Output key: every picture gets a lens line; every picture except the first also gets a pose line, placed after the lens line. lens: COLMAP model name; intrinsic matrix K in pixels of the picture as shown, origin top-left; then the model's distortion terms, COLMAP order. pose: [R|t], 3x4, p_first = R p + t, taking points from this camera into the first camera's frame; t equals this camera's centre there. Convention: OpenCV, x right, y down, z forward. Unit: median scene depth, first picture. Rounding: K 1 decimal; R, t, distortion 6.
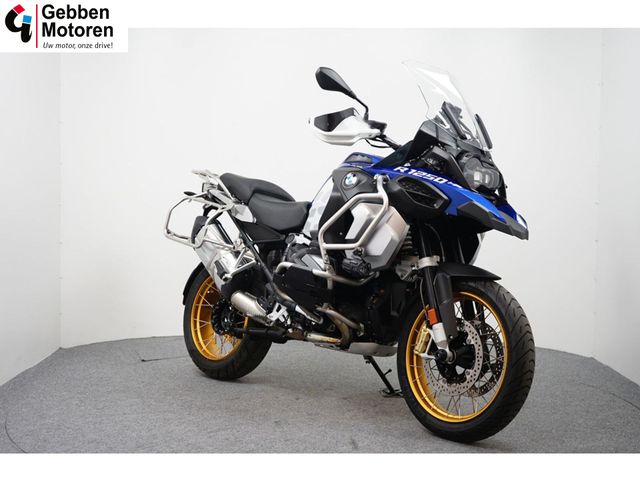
lens RADIAL K [[939.2, 0, 320.0], [0, 939.2, 240.0], [0, 0, 1]] dist [0.003836, 0.001524]
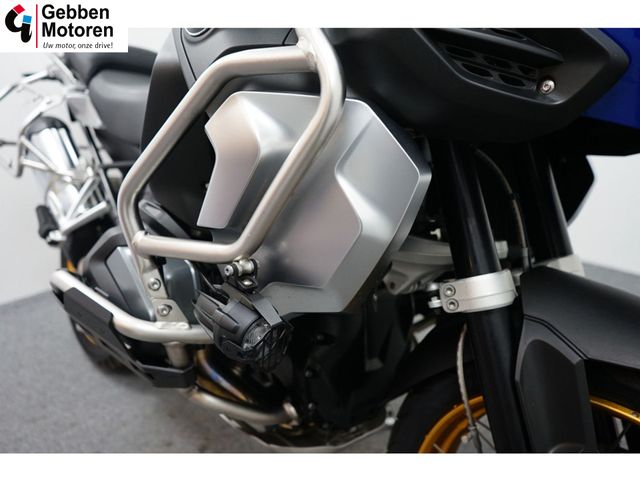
lens RADIAL K [[508.2, 0, 320.0], [0, 508.2, 240.0], [0, 0, 1]] dist [-0.003722, -0.000266]
pose [[0.998505, -0.051968, -0.016932, 0.063634], [0.054634, 0.957879, 0.281926, -0.036654], [0.001567, -0.282429, 0.959287, 0.820595]]
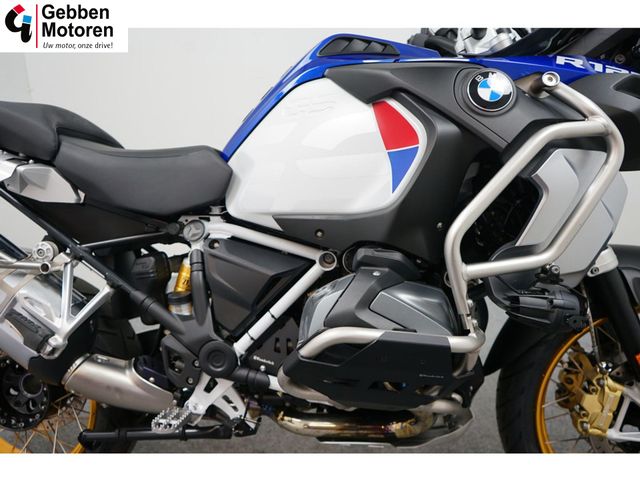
lens RADIAL K [[508.2, 0, 320.0], [0, 508.2, 240.0], [0, 0, 1]] dist [-0.003722, -0.000266]
pose [[0.763514, -0.204105, 0.612689, -0.156351], [0.076623, 0.970671, 0.227874, -0.055217], [-0.641230, -0.127039, 0.756760, 0.861255]]
